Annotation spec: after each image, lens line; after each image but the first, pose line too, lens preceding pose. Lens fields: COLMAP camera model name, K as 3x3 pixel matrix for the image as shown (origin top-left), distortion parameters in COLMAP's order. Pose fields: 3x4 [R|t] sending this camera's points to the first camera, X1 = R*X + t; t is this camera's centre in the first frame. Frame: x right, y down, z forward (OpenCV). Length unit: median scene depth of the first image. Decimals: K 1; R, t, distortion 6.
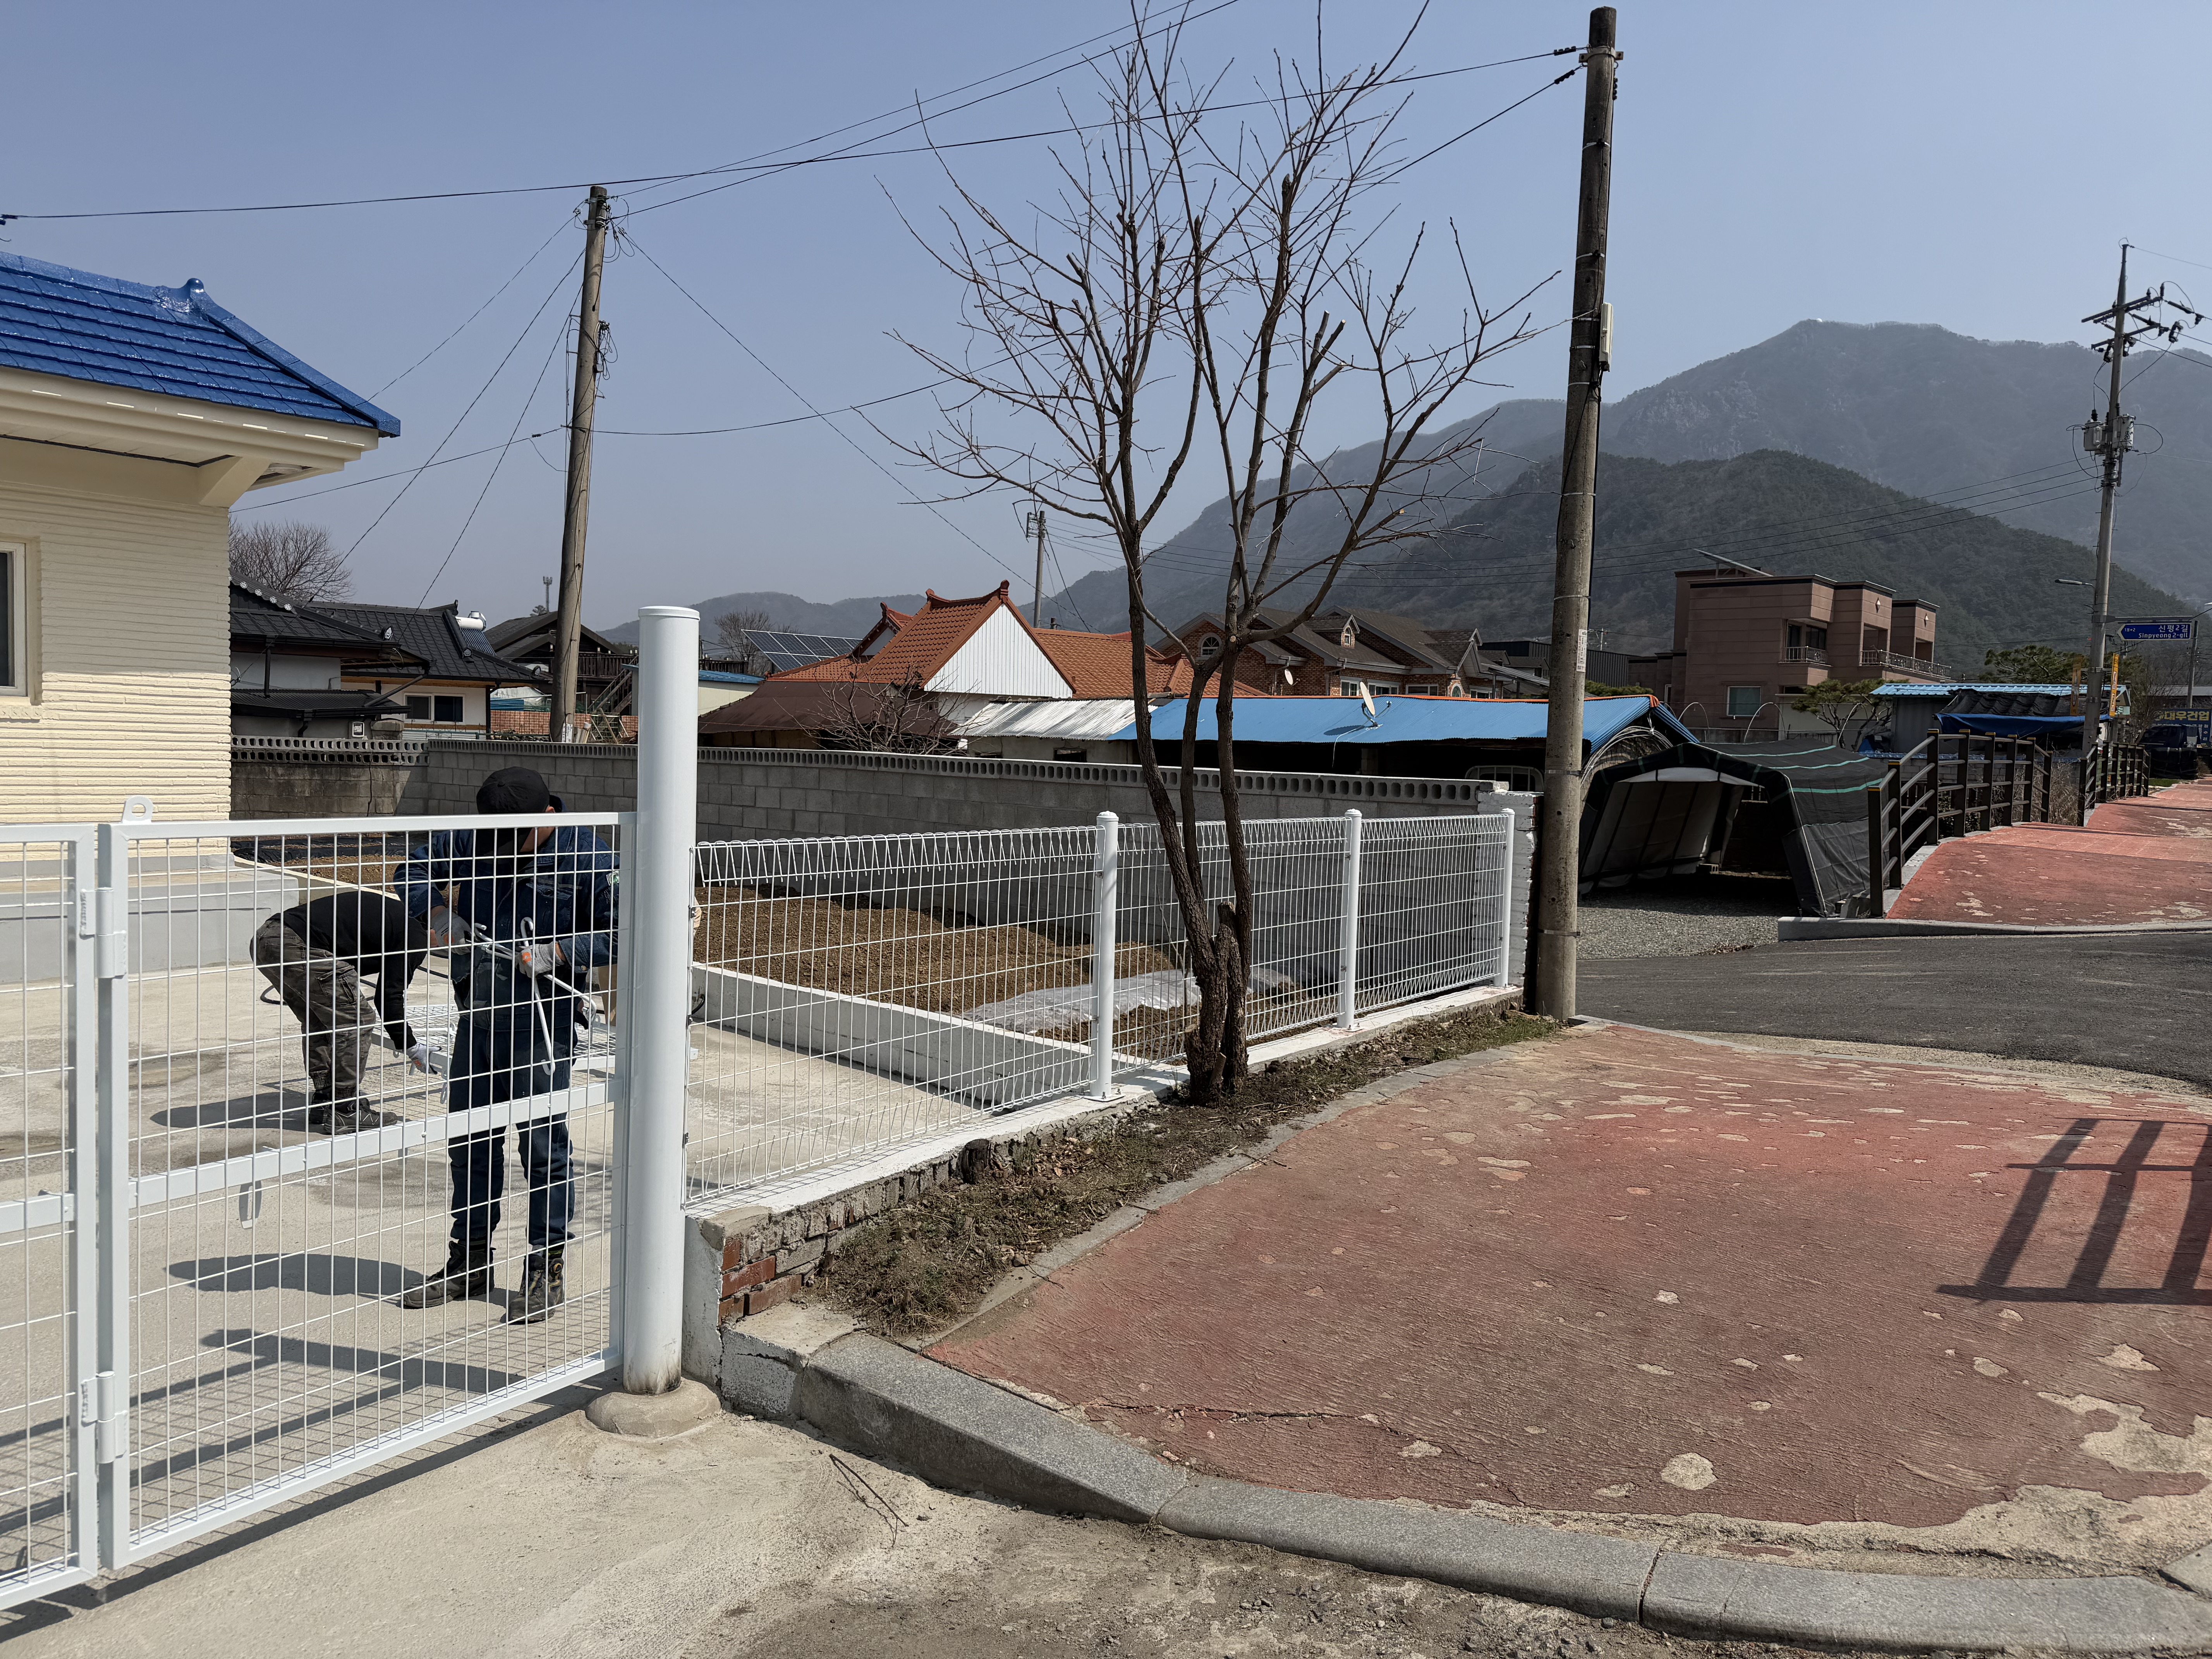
lens RADIAL K [[1537.7, 0, 1106.0], [0, 1537.7, 829.5], [0, 0, 1]] dist [0.116321, -0.184039]
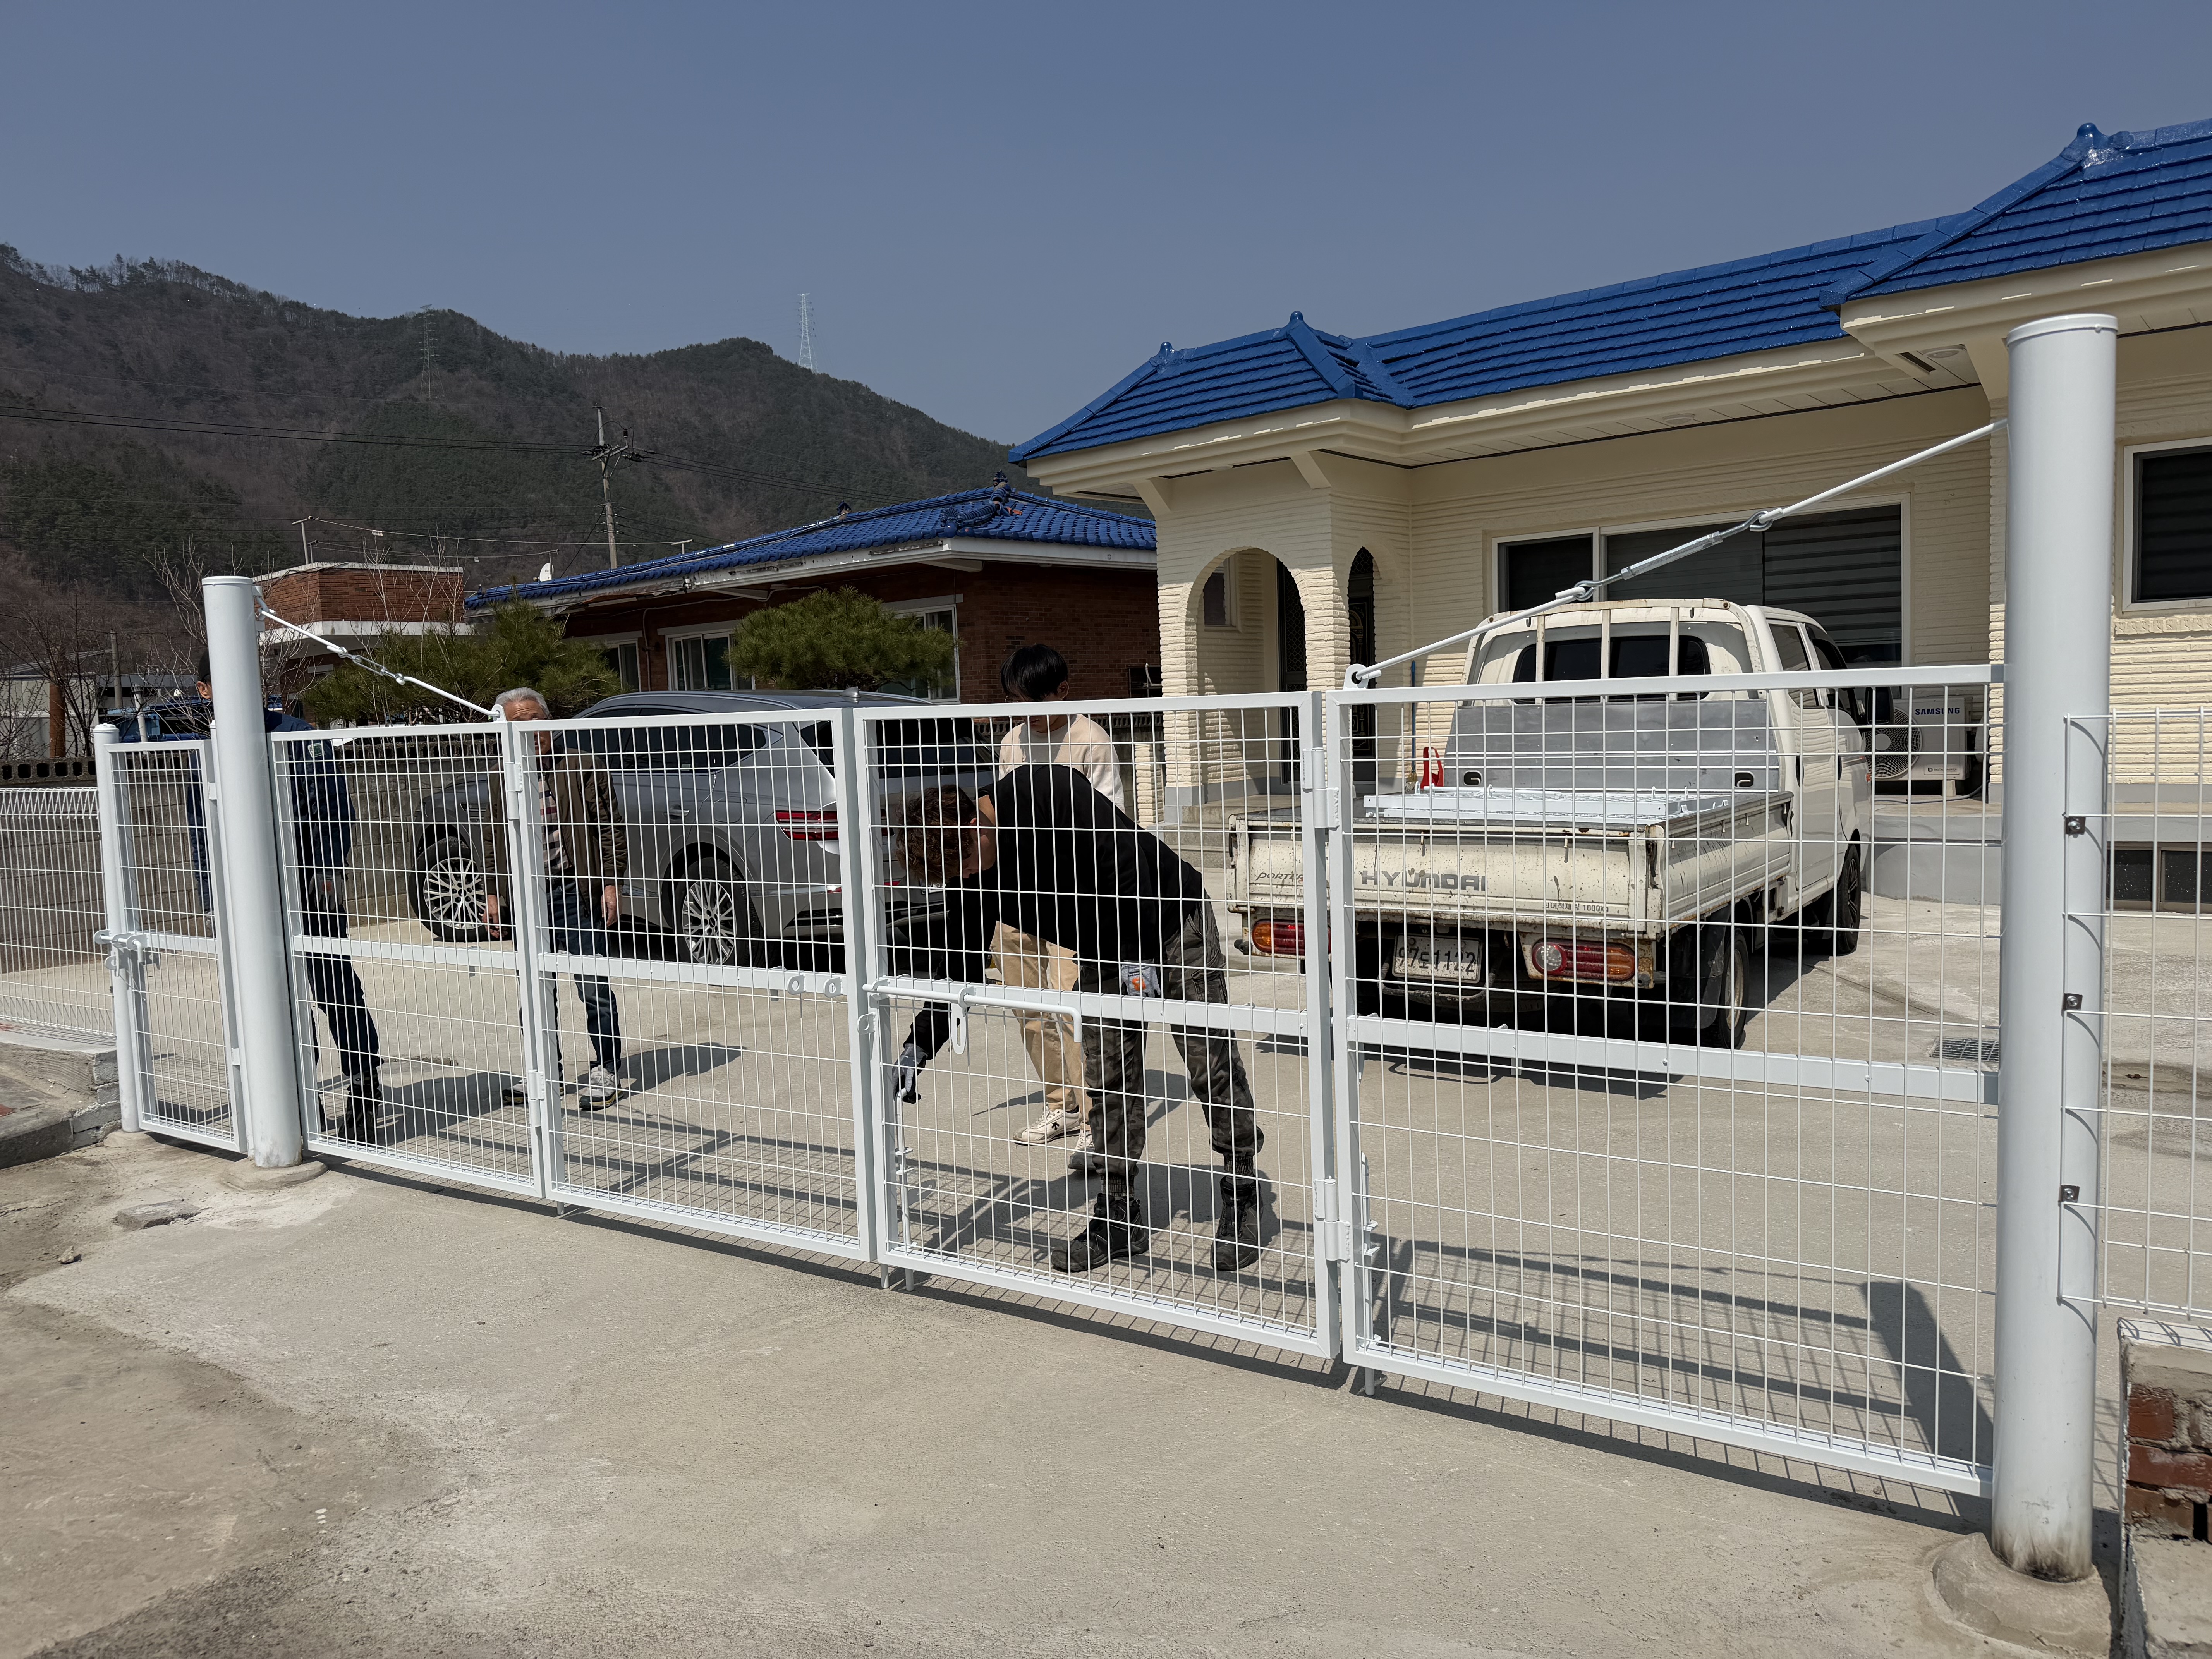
lens RADIAL K [[1530.8, 0, 1113.7], [0, 1530.8, 860.9], [0, 0, 1]] dist [0.064411, -0.076612]
pose [[0.020484, 0.070333, -0.997313, 0.066017], [-0.010295, 0.997484, 0.070134, 0.005861], [0.999737, 0.008831, 0.021157, 0.125449]]
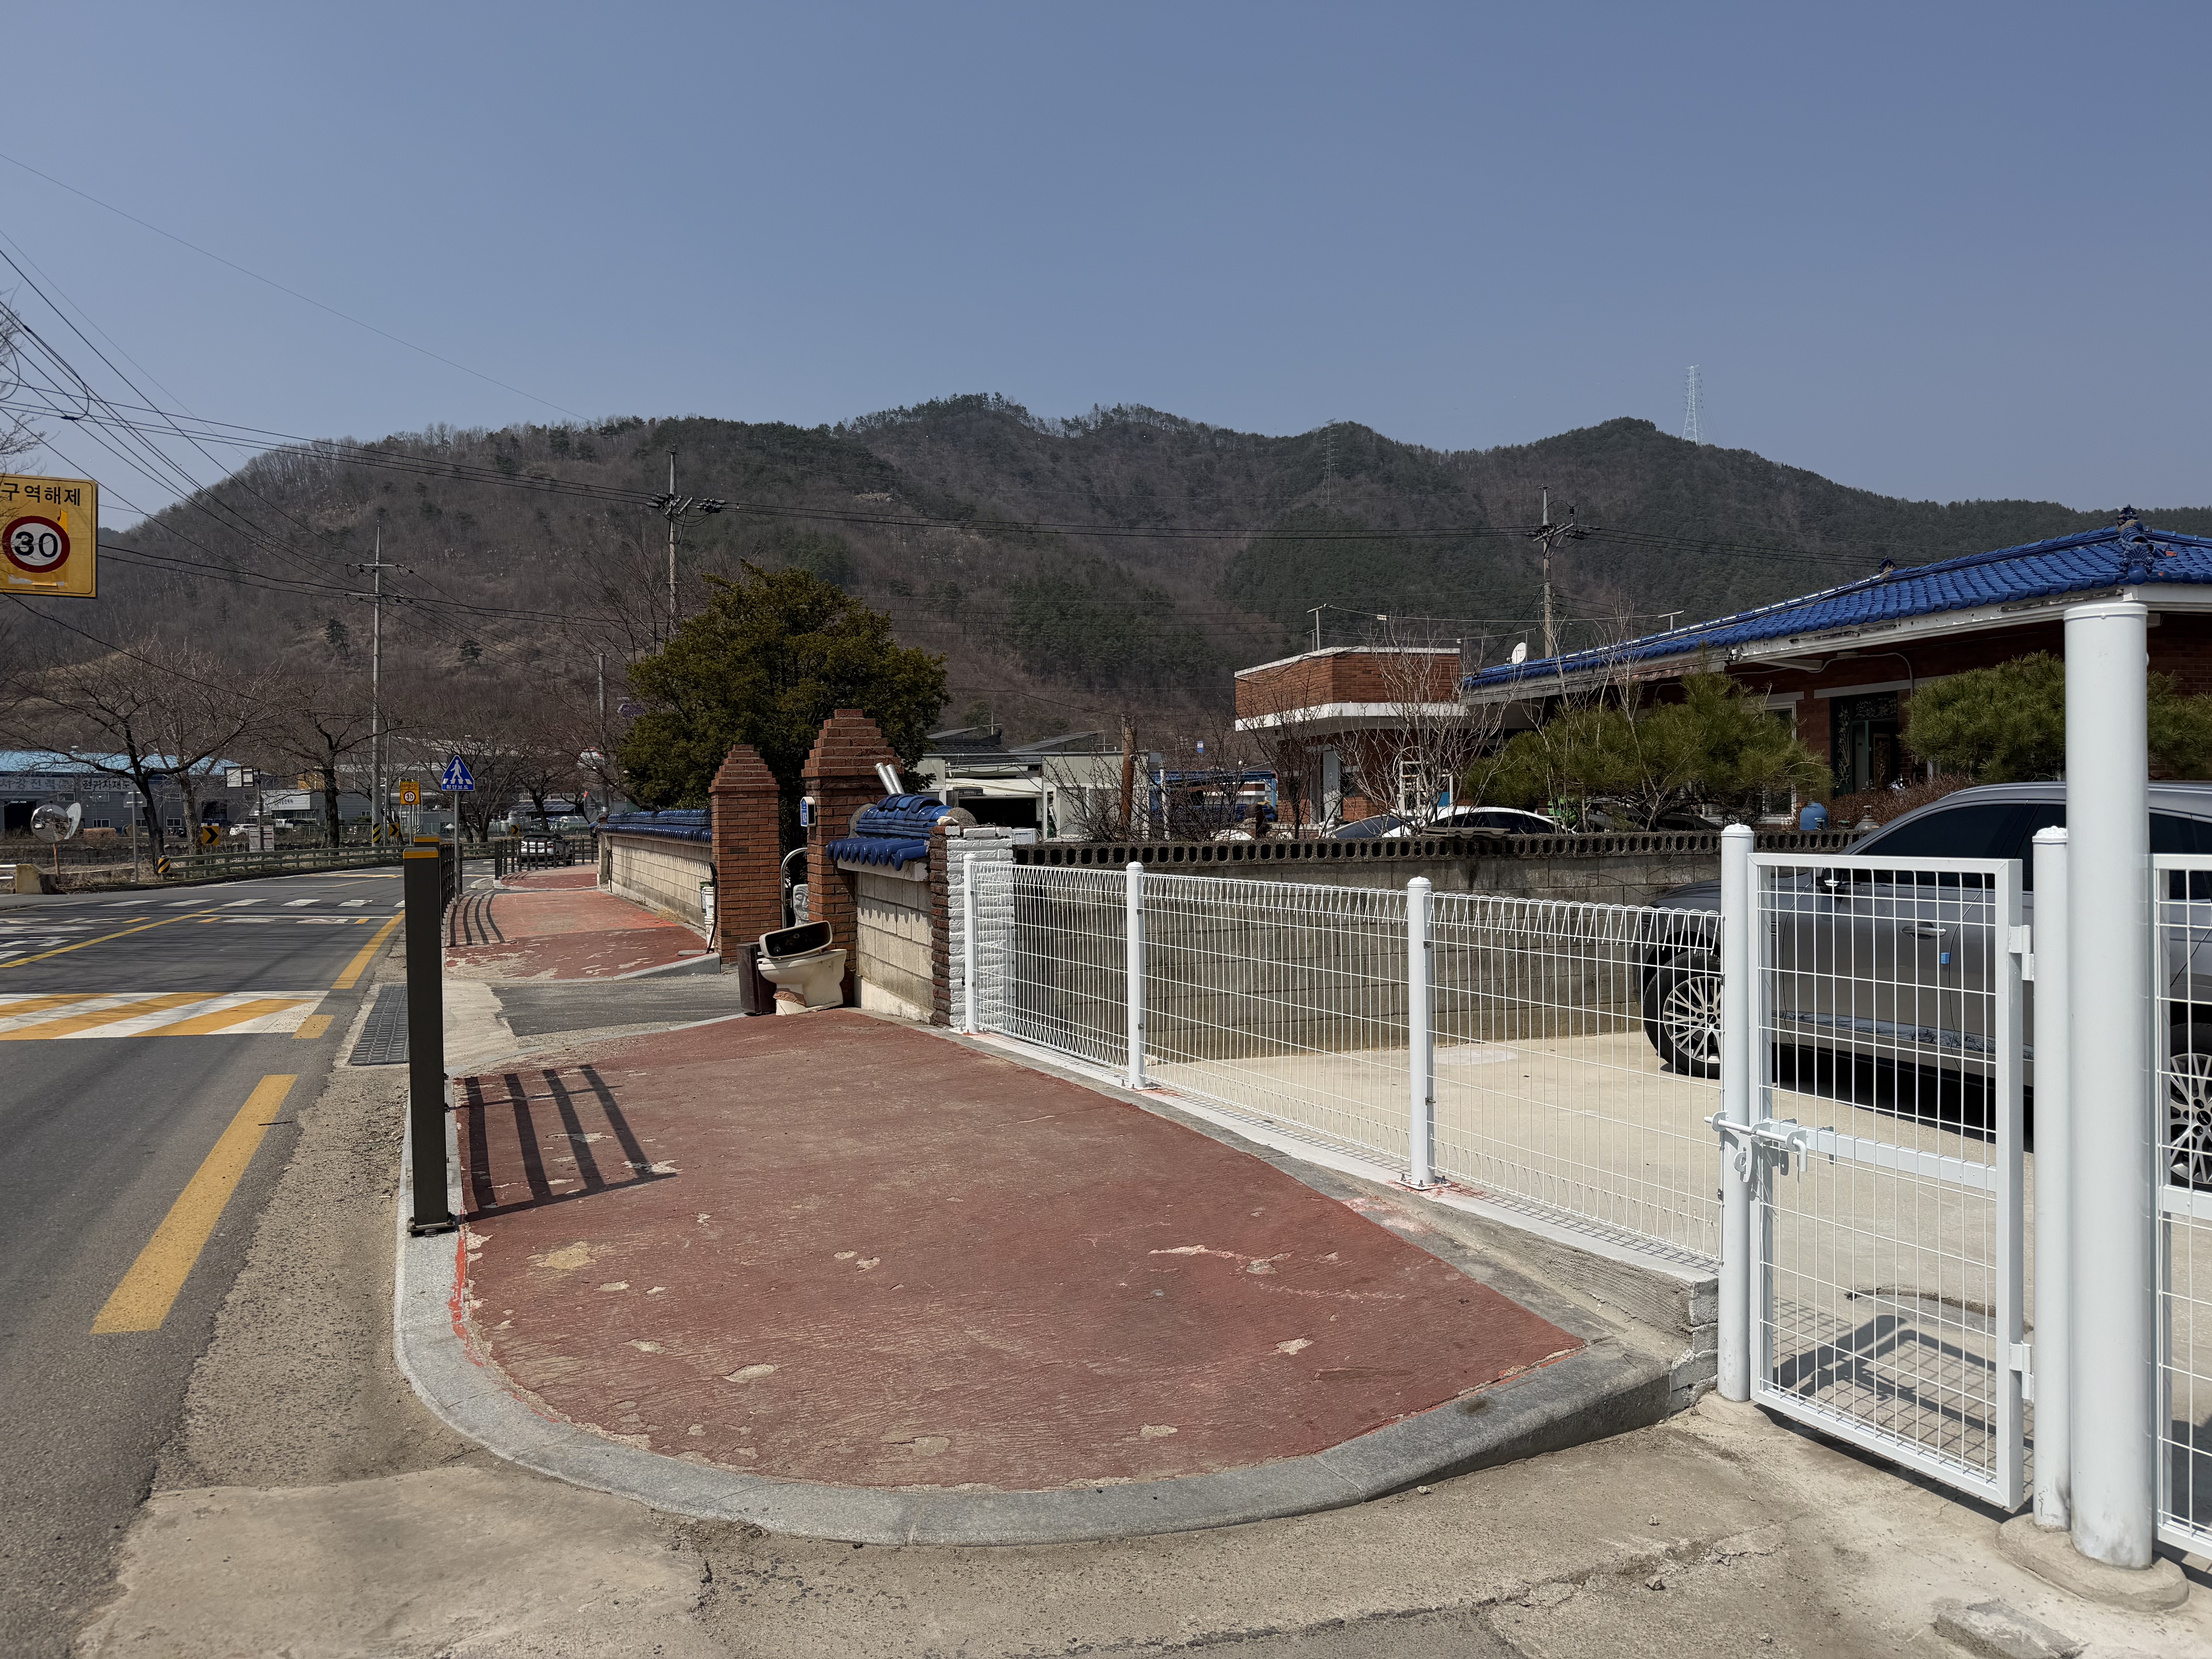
lens RADIAL K [[1530.8, 0, 1113.7], [0, 1530.8, 860.9], [0, 0, 1]] dist [0.064411, -0.076612]
pose [[-0.492380, 0.007117, -0.870351, -0.008219], [-0.044328, 0.998464, 0.033242, 0.004354], [0.869251, 0.054949, -0.491308, -0.031298]]
